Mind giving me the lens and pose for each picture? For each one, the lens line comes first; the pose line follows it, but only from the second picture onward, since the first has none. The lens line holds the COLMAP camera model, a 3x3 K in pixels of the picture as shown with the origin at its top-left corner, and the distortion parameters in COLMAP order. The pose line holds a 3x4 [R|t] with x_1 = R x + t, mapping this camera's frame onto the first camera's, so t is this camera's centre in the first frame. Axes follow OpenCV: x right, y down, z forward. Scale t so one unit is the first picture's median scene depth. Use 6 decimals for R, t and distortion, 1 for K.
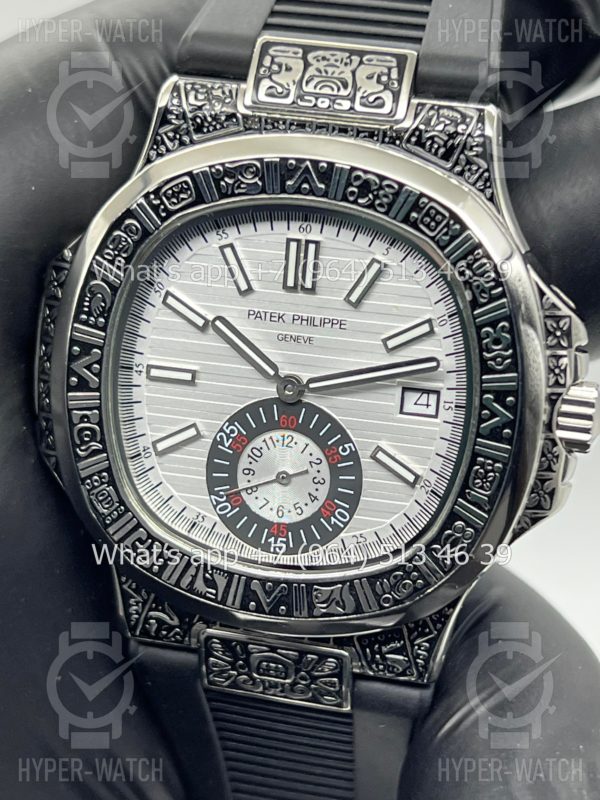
lens RADIAL K [[1876.2, 0, 300.8], [0, 1876.2, 401.9], [0, 0, 1]] dist [0.342909, 0.000000]
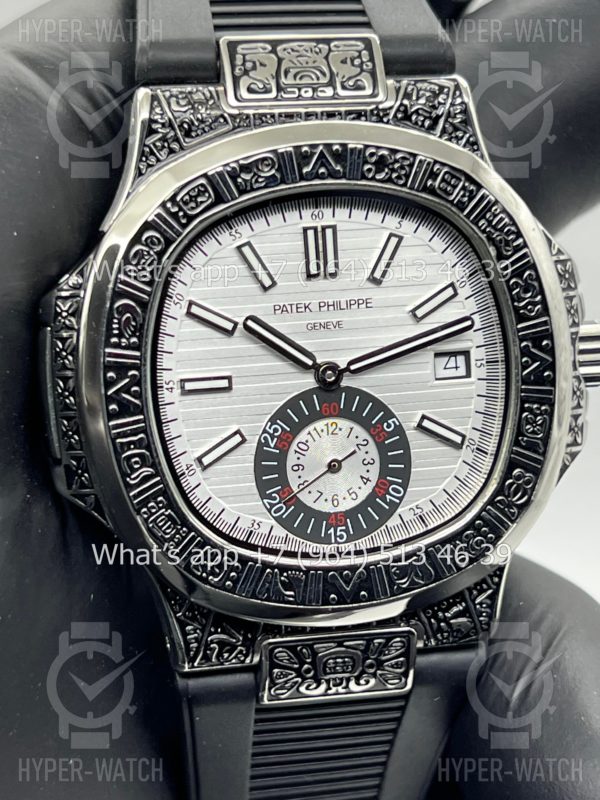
lens RADIAL K [[1876.2, 0, 299.4], [0, 1876.2, 402.8], [0, 0, 1]] dist [0.342909, 0.000000]
pose [[0.900883, -0.172541, 0.398296, -0.420394], [0.200380, 0.979289, -0.029004, 0.033015], [-0.385042, 0.105940, 0.916798, 0.090449]]
